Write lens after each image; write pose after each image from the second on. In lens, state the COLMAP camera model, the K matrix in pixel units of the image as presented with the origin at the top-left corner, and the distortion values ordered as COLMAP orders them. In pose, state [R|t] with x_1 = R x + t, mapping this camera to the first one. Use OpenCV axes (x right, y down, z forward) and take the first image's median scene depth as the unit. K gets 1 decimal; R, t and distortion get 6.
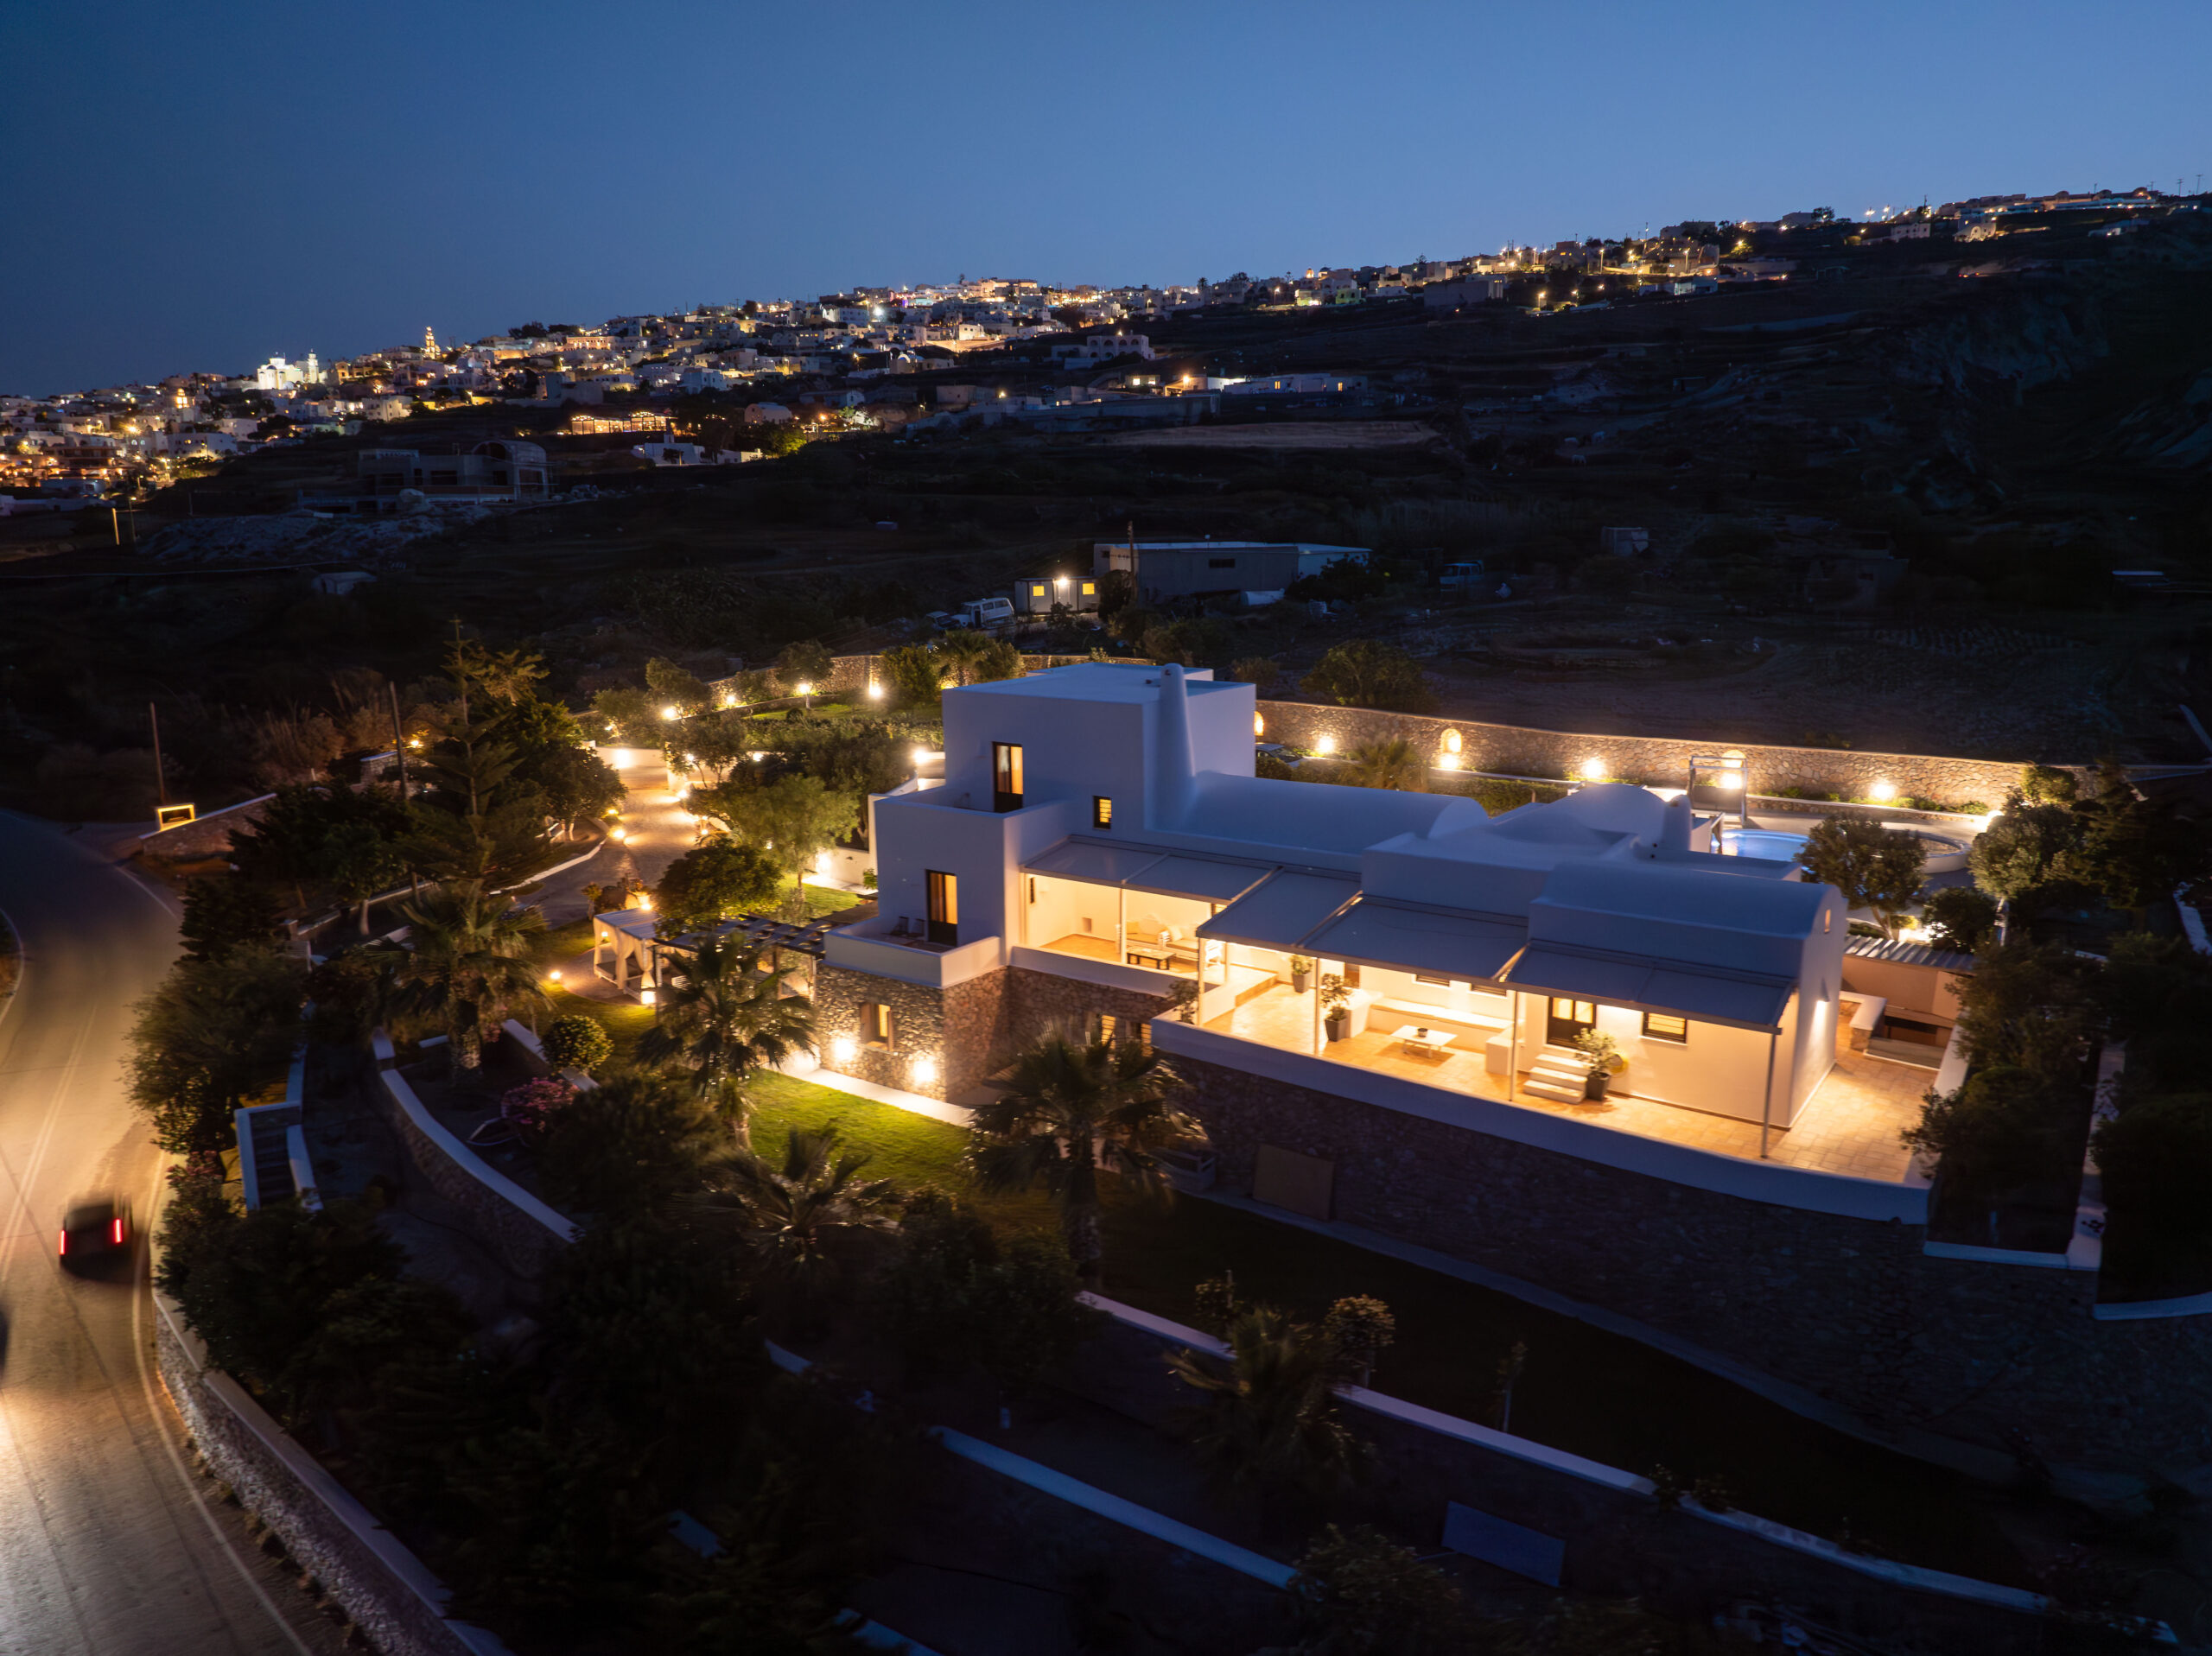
lens RADIAL K [[1555.9, 0, 1106.0], [0, 1555.9, 828.0], [0, 0, 1]] dist [-0.002596, -0.050232]
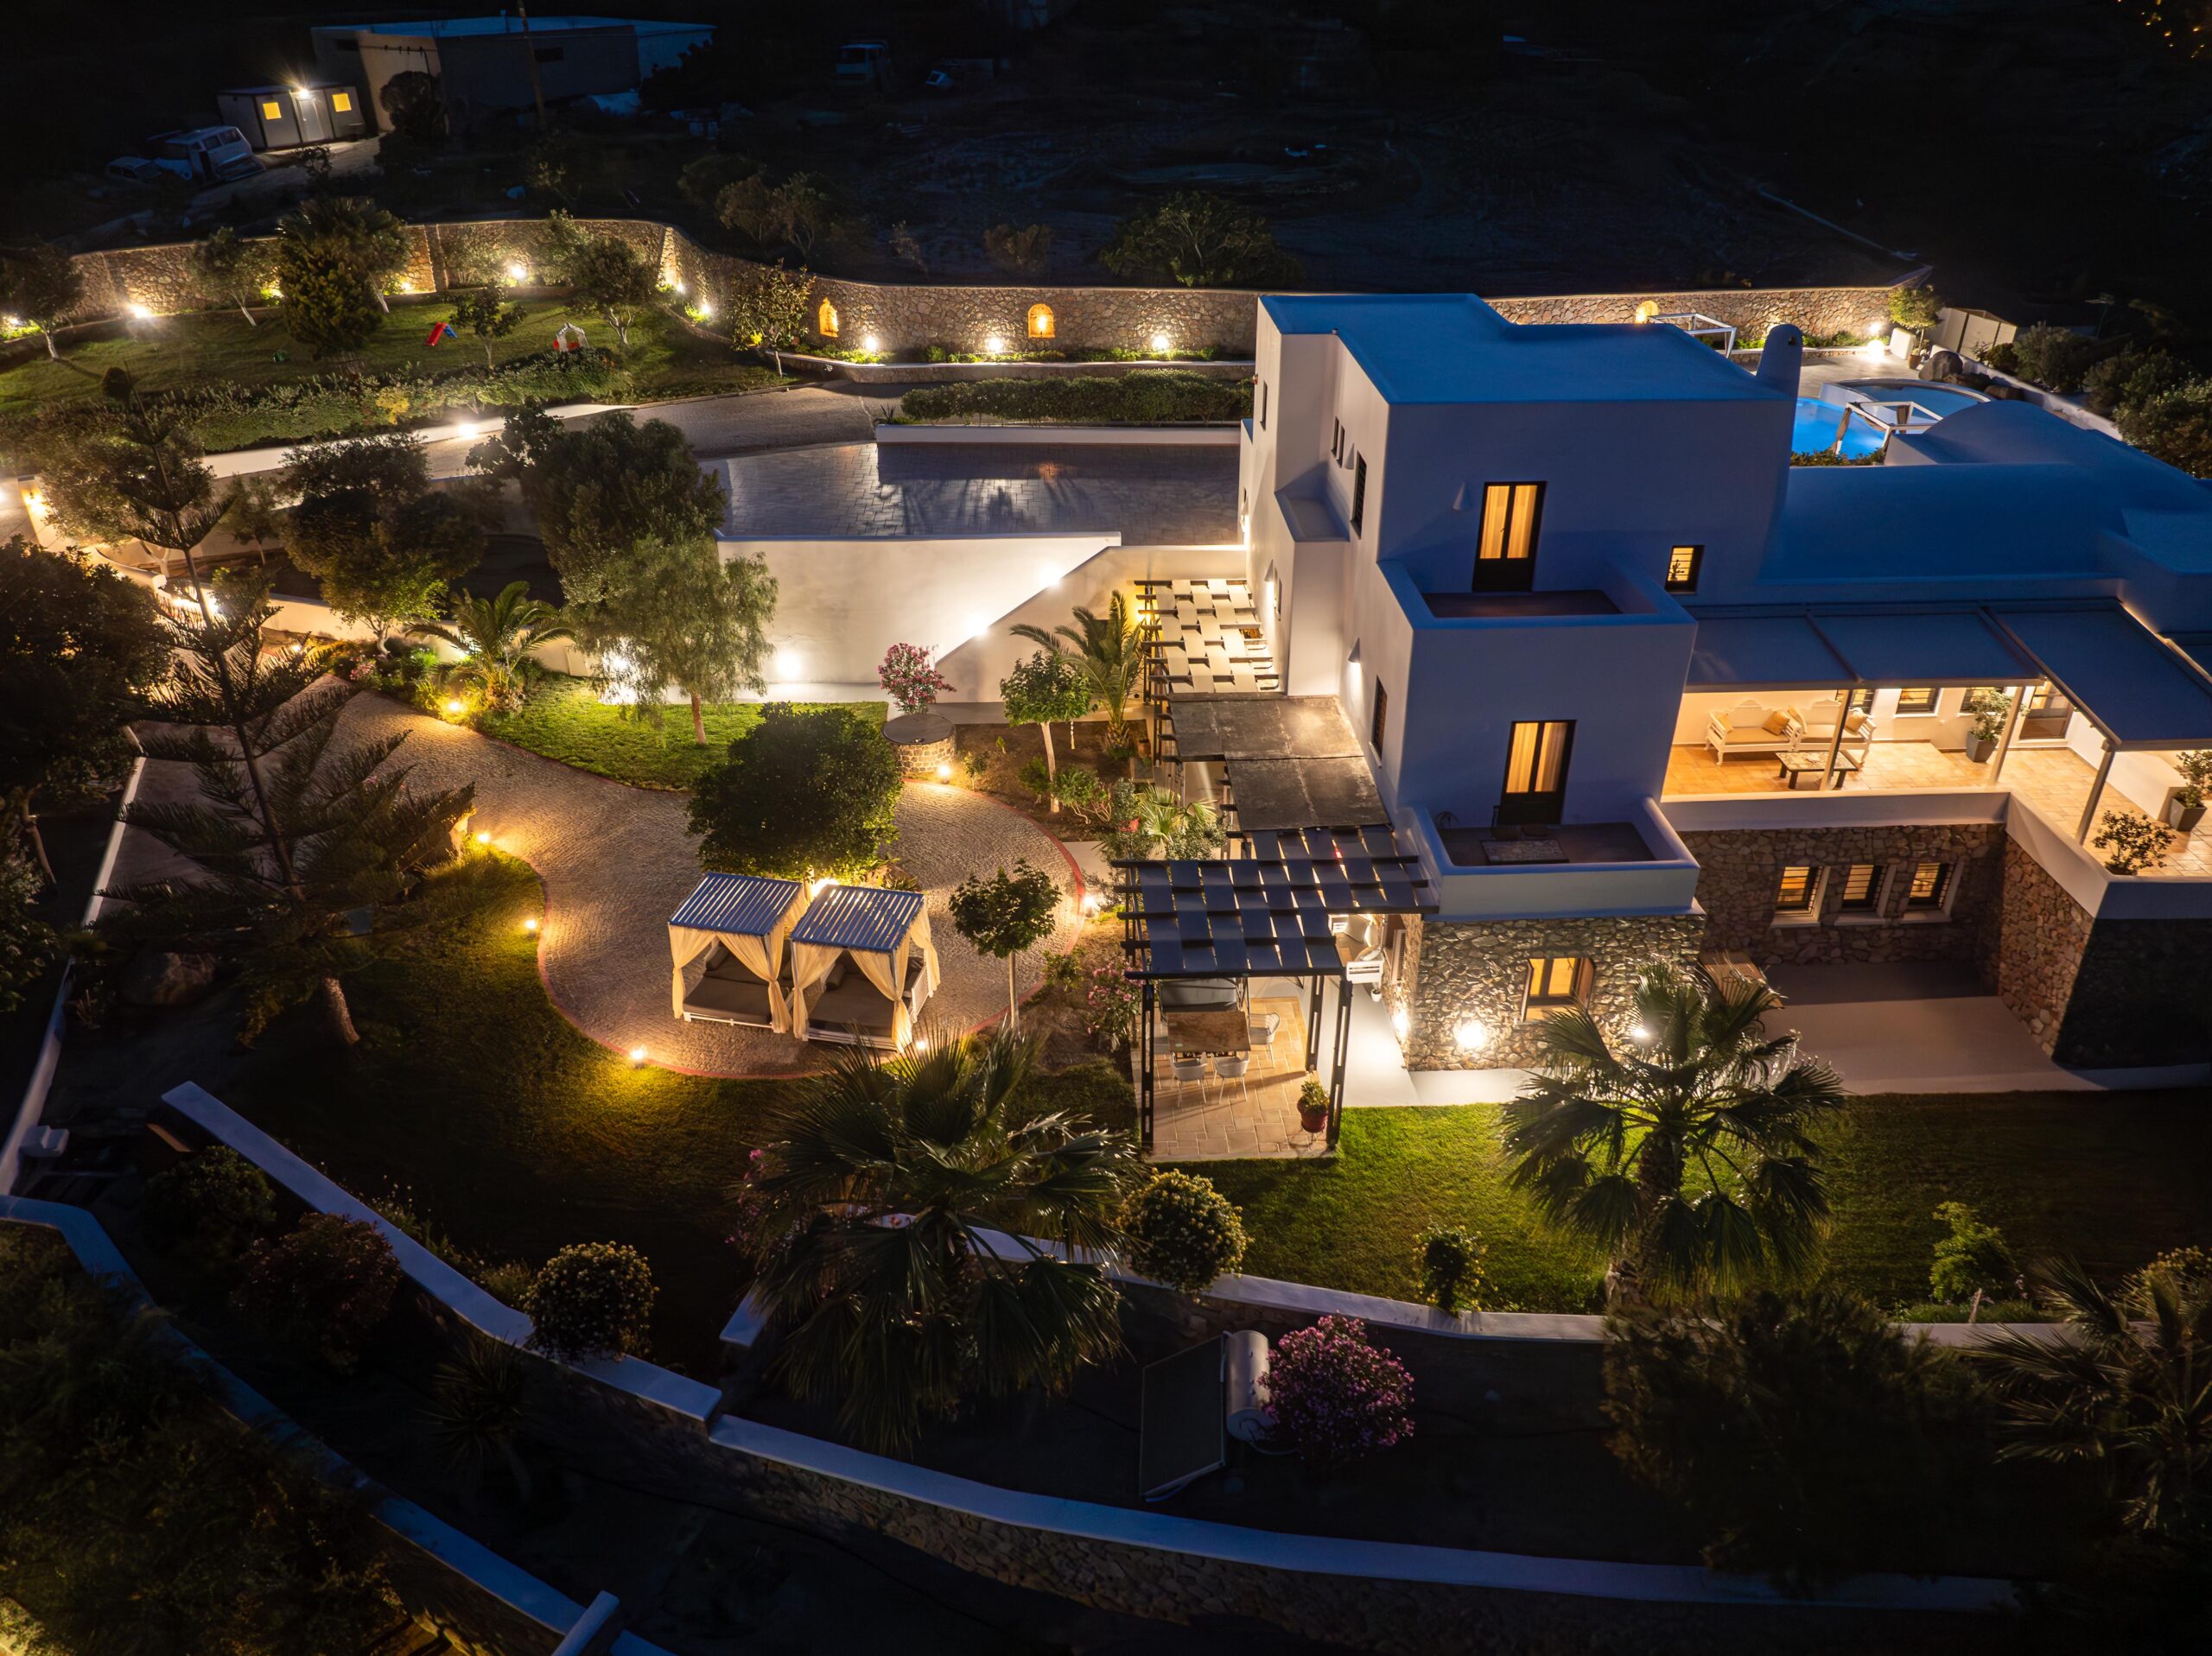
lens RADIAL K [[1546.6, 0, 1127.3], [0, 1546.6, 838.3], [0, 0, 1]] dist [-0.014019, 0.000310]
pose [[0.785037, -0.306454, 0.538333, -0.591544], [0.115584, 0.926257, 0.358733, -0.170446], [-0.608570, -0.219396, 0.762567, 0.635836]]
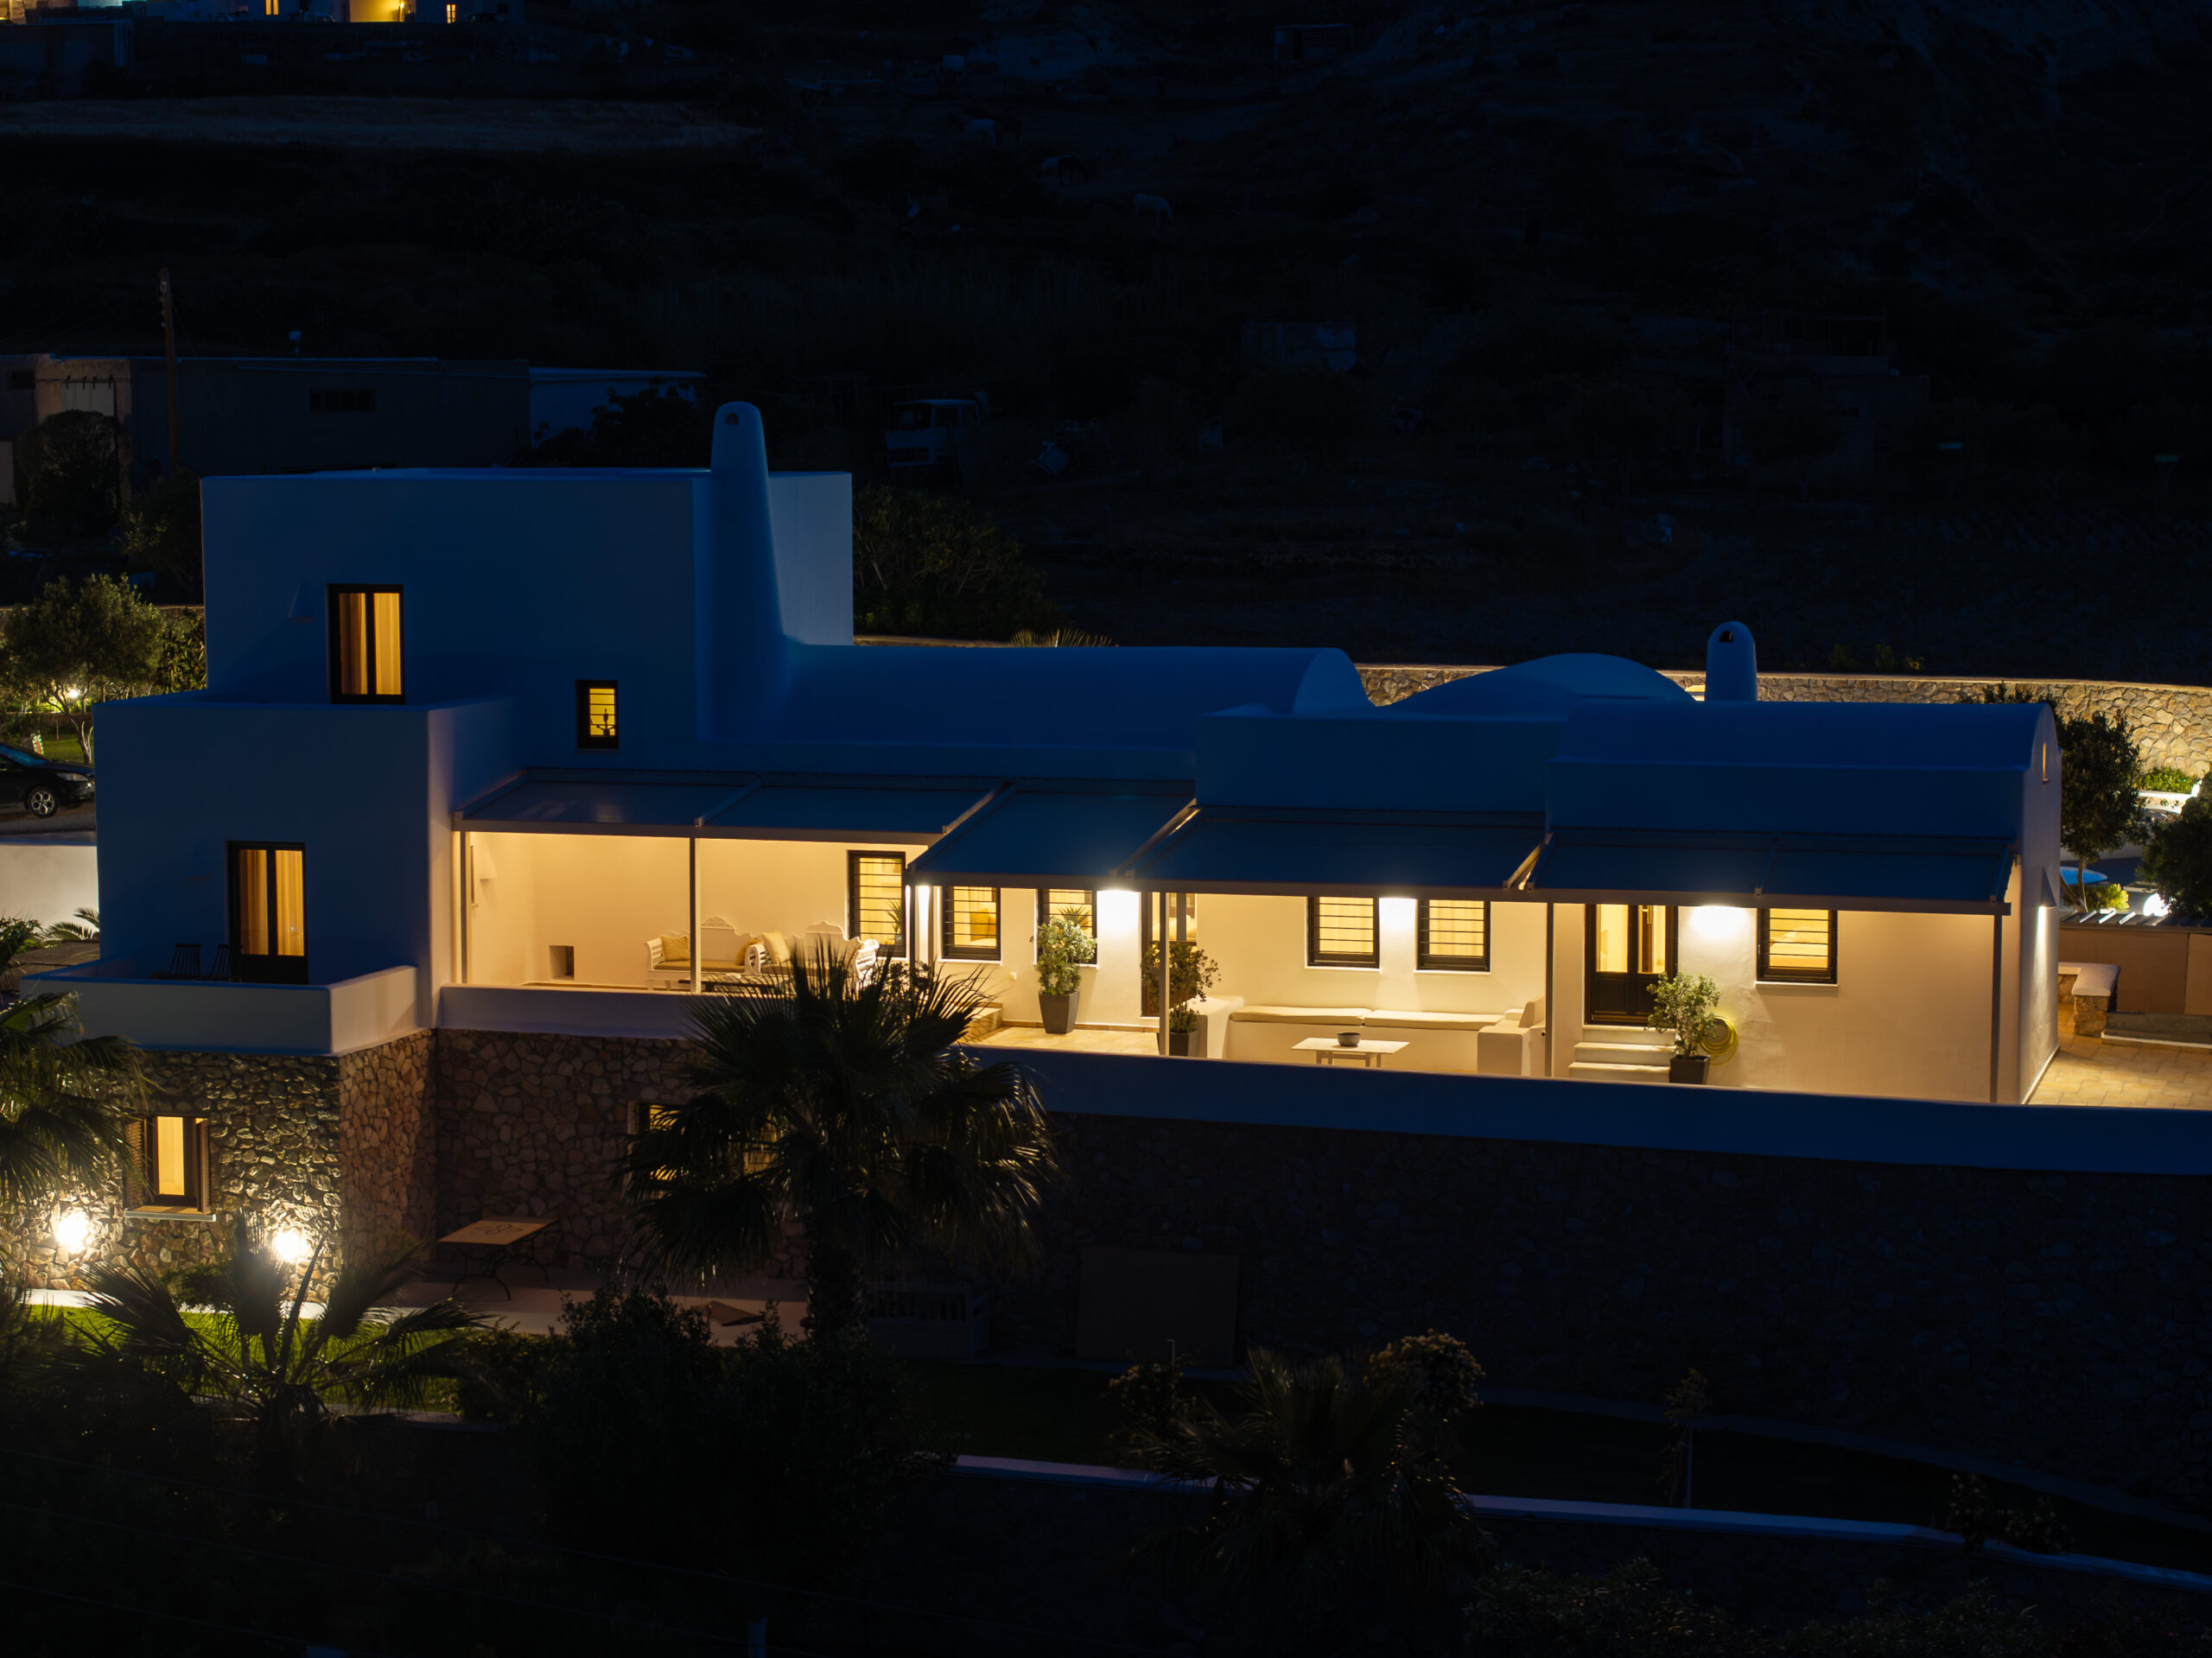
lens RADIAL K [[4517.8, 0, 1106.0], [0, 4517.8, 829.0], [0, 0, 1]] dist [-0.096947, 1.682830]
pose [[0.948973, -0.022724, 0.314537, -0.297822], [0.056385, 0.993555, -0.098336, 0.174157], [-0.310275, 0.111053, 0.944138, -0.357433]]
